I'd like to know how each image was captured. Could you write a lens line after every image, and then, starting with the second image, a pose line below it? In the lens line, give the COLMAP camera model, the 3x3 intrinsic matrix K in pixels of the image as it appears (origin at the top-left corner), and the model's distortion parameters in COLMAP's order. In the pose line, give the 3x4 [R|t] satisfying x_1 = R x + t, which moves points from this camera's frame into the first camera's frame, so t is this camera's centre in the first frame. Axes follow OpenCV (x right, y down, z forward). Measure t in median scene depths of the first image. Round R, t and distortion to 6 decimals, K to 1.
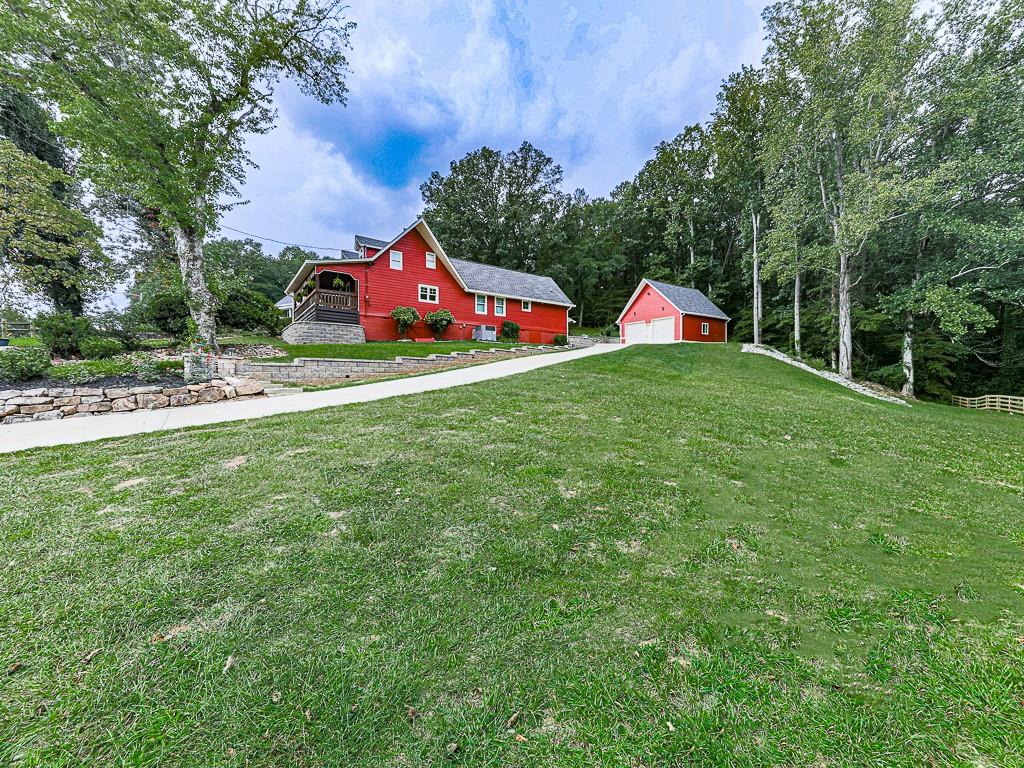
lens RADIAL K [[373.3, 0, 513.6], [0, 373.3, 385.4], [0, 0, 1]] dist [0.007734, -0.001095]
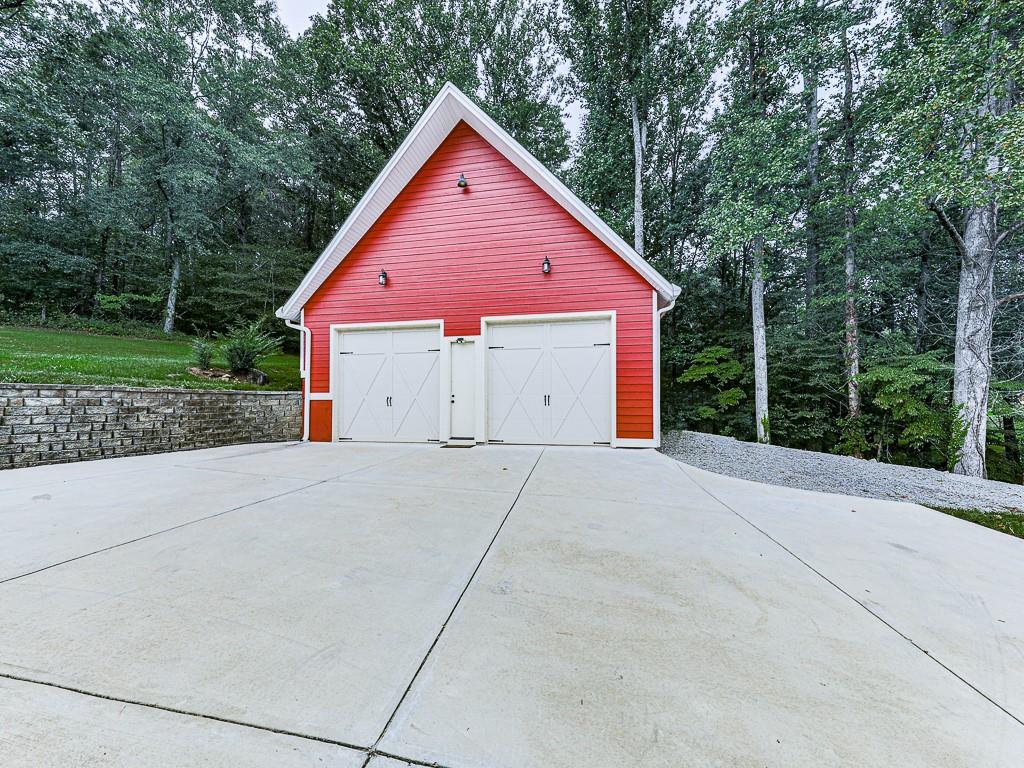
lens RADIAL K [[373.3, 0, 505.8], [0, 373.3, 405.6], [0, 0, 1]] dist [0.007734, -0.001095]
pose [[0.692232, 0.013014, 0.721558, 0.343753], [0.018651, 0.999181, -0.035914, -0.177399], [-0.721434, 0.038319, 0.691422, 1.245609]]
